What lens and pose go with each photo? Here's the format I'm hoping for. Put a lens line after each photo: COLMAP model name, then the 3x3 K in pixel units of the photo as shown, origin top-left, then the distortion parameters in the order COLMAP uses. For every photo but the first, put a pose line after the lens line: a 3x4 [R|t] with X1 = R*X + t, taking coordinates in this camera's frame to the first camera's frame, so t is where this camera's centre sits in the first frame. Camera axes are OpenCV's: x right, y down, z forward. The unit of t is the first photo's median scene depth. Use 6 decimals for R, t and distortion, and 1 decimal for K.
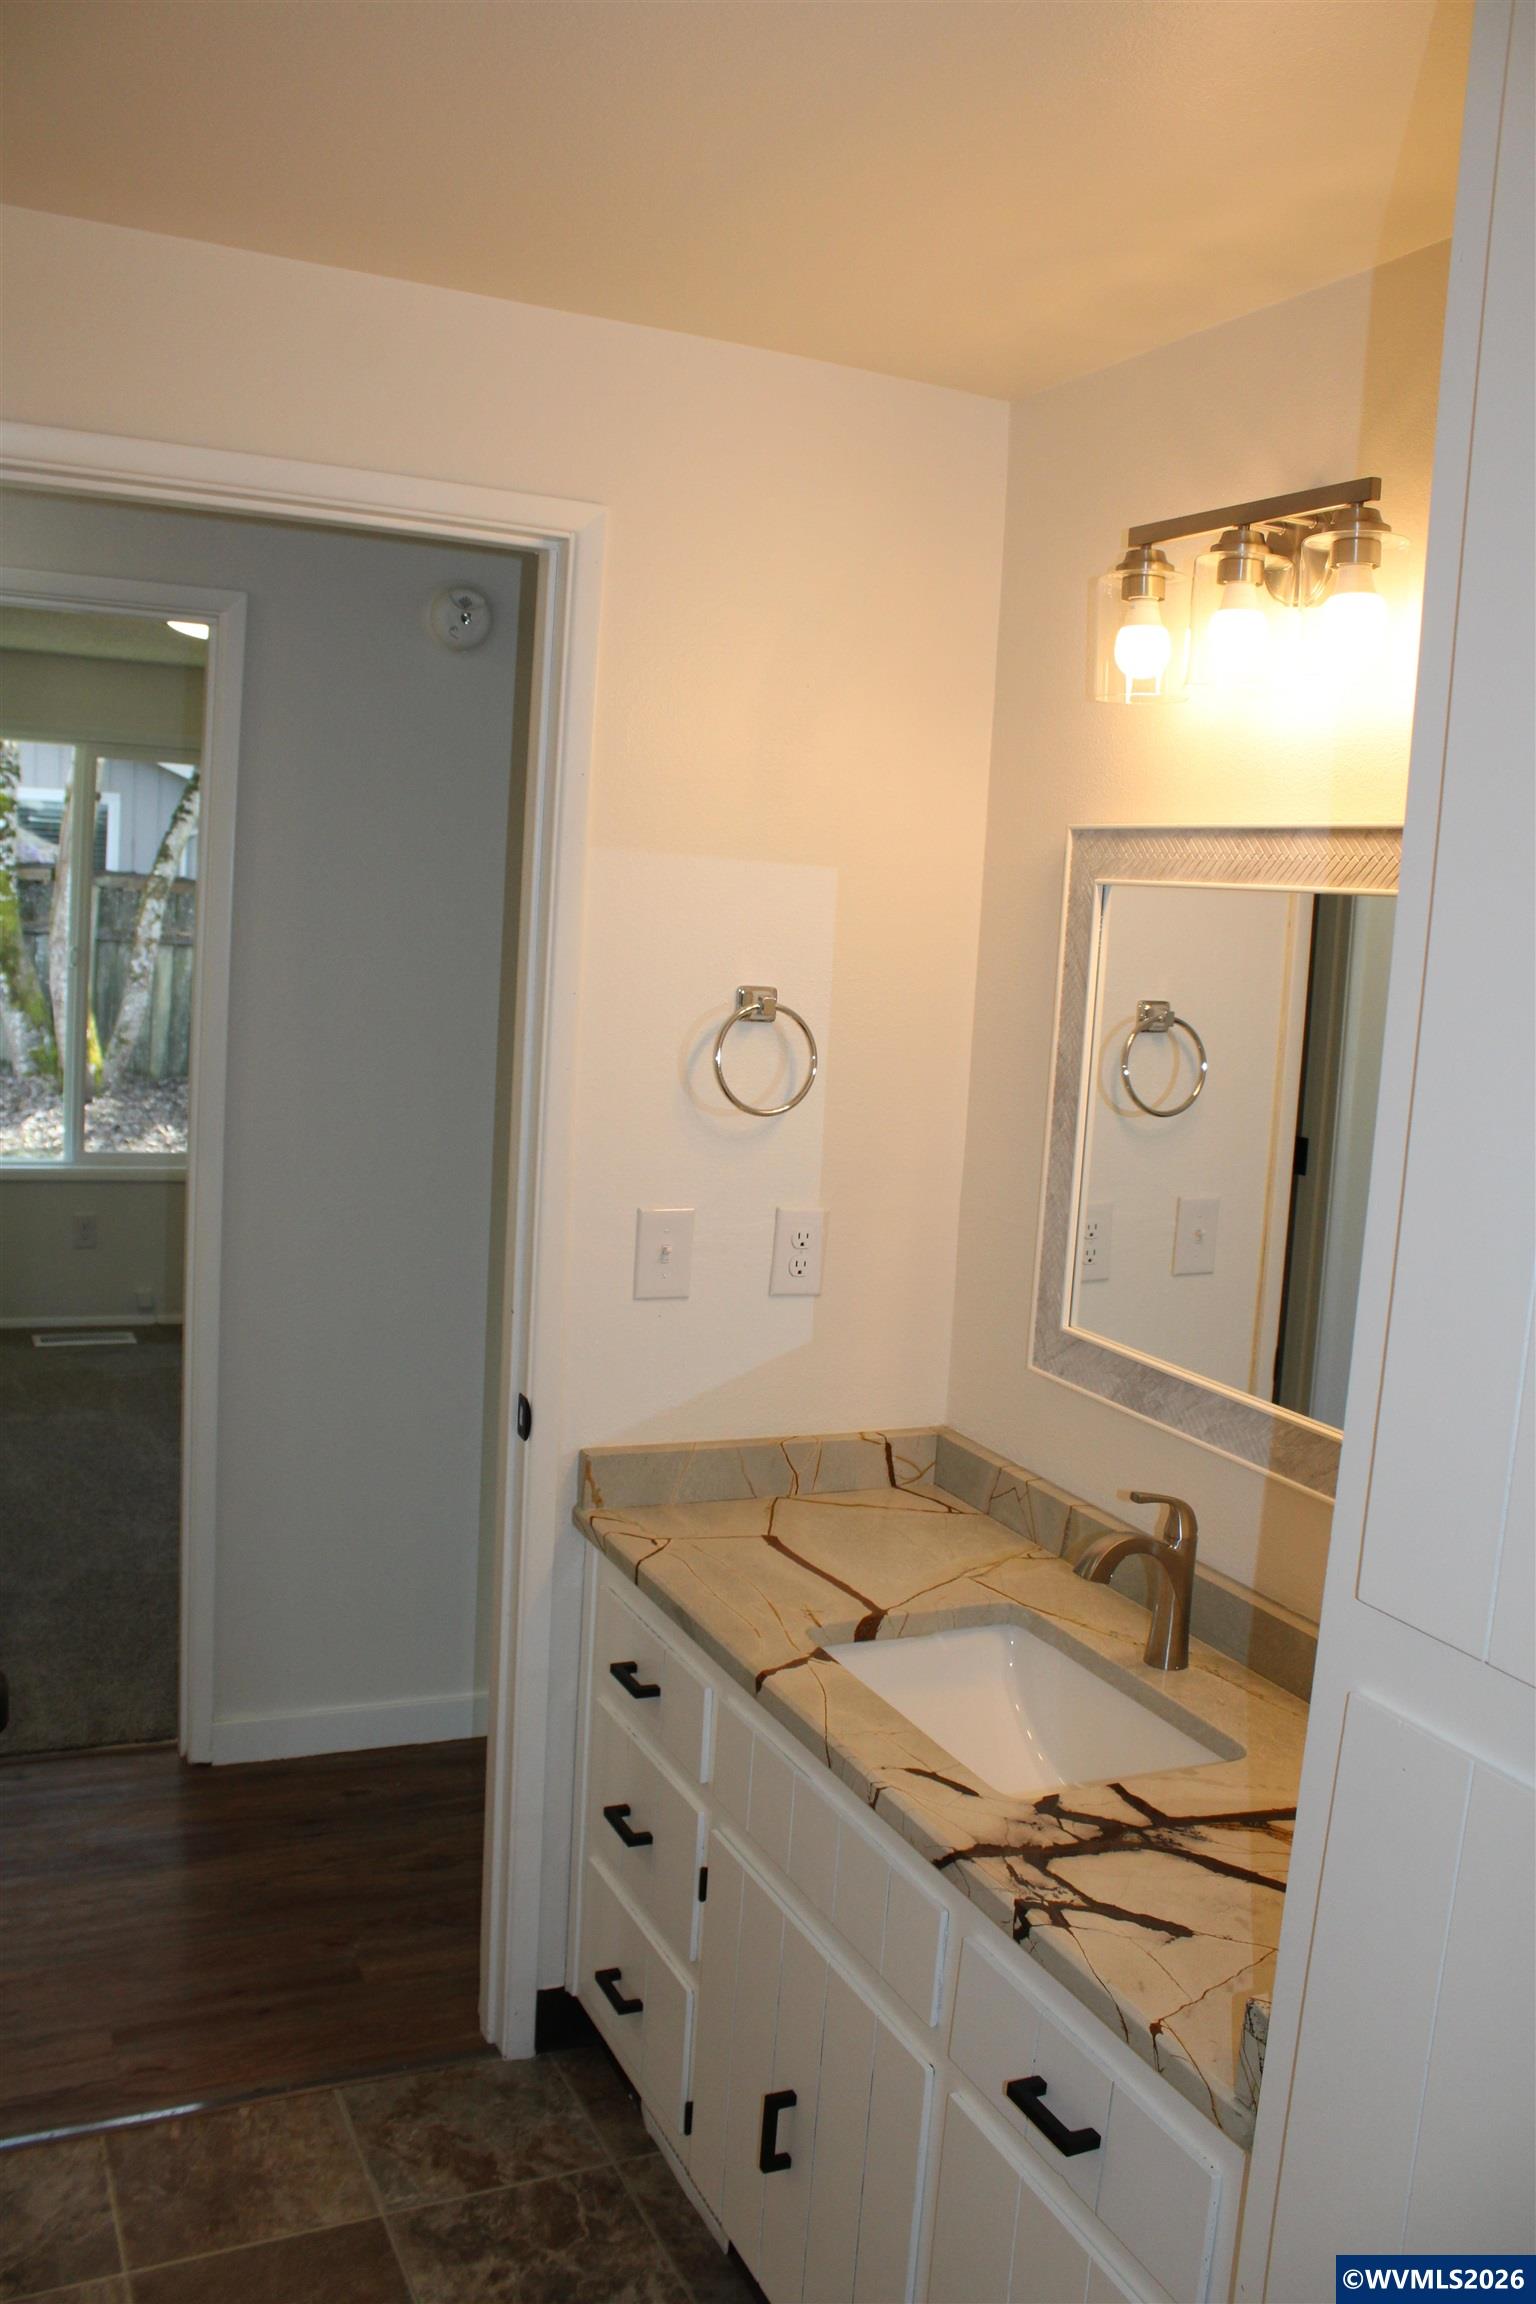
lens RADIAL K [[1946.6, 0, 776.2], [0, 1946.6, 1147.2], [0, 0, 1]] dist [-0.139719, 0.092536]
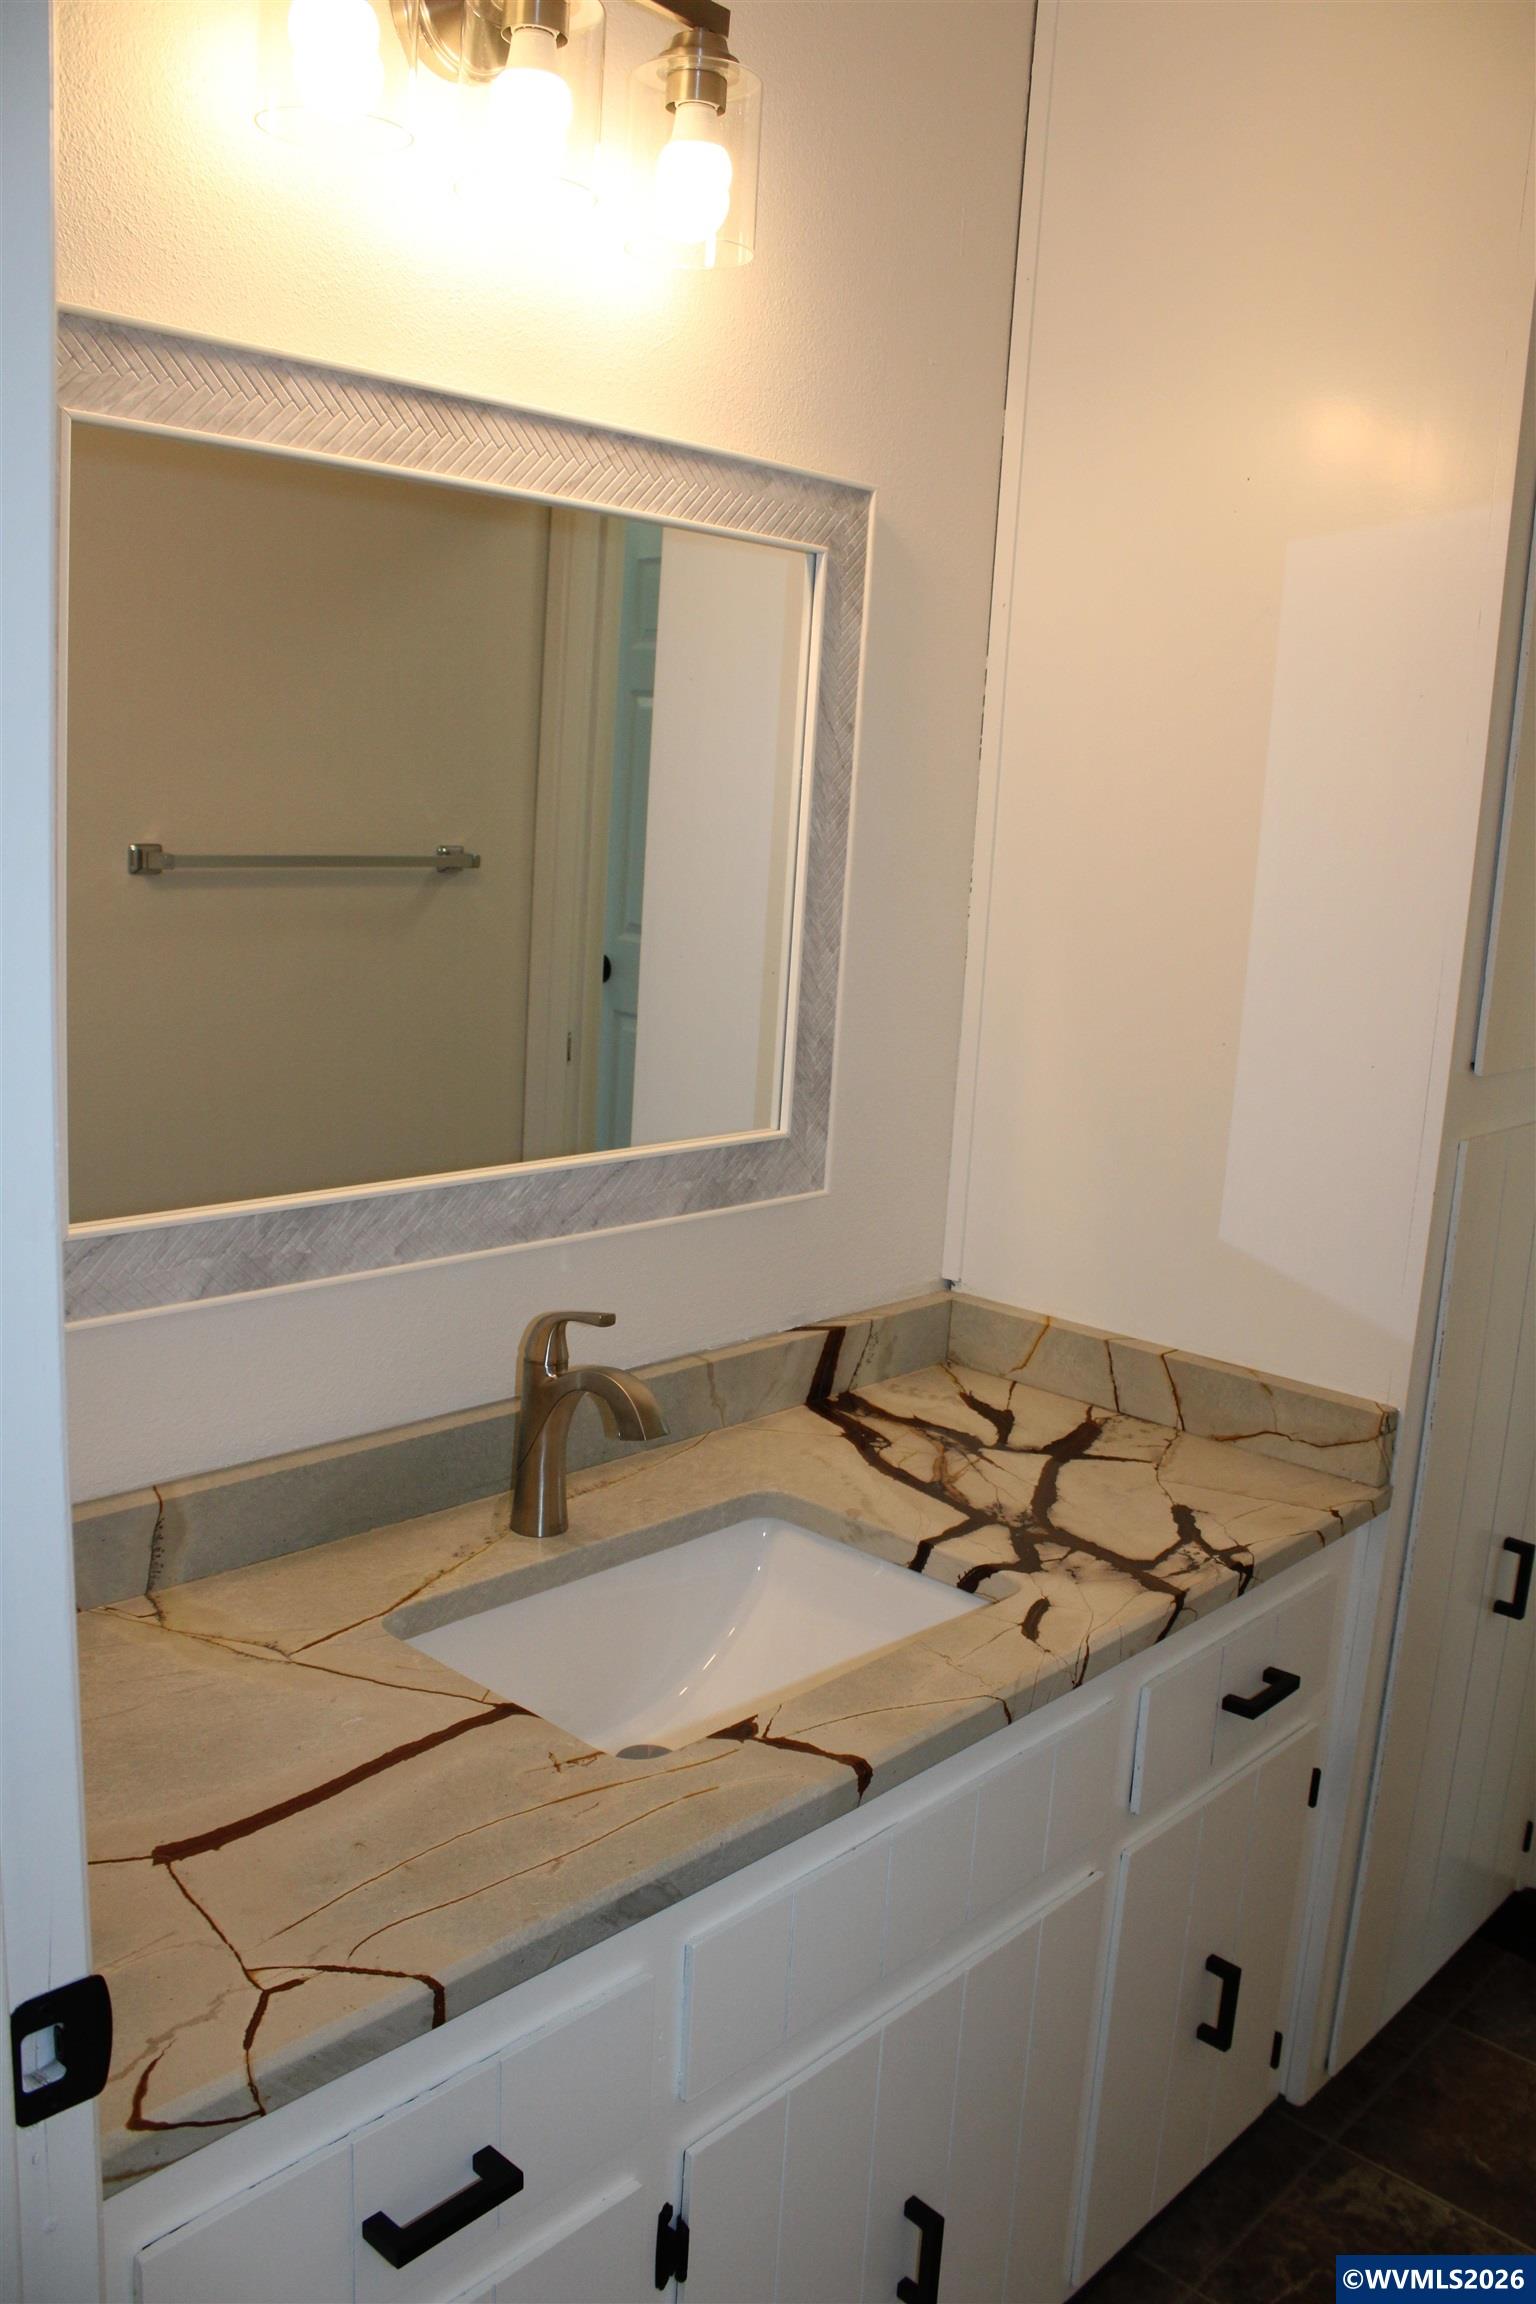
lens RADIAL K [[1946.6, 0, 777.5], [0, 1946.6, 1159.3], [0, 0, 1]] dist [-0.139719, 0.092536]
pose [[-0.378614, -0.274734, 0.883840, -0.591032], [0.022996, 0.951843, 0.305723, -0.132780], [-0.925269, 0.136076, -0.354063, 1.428559]]
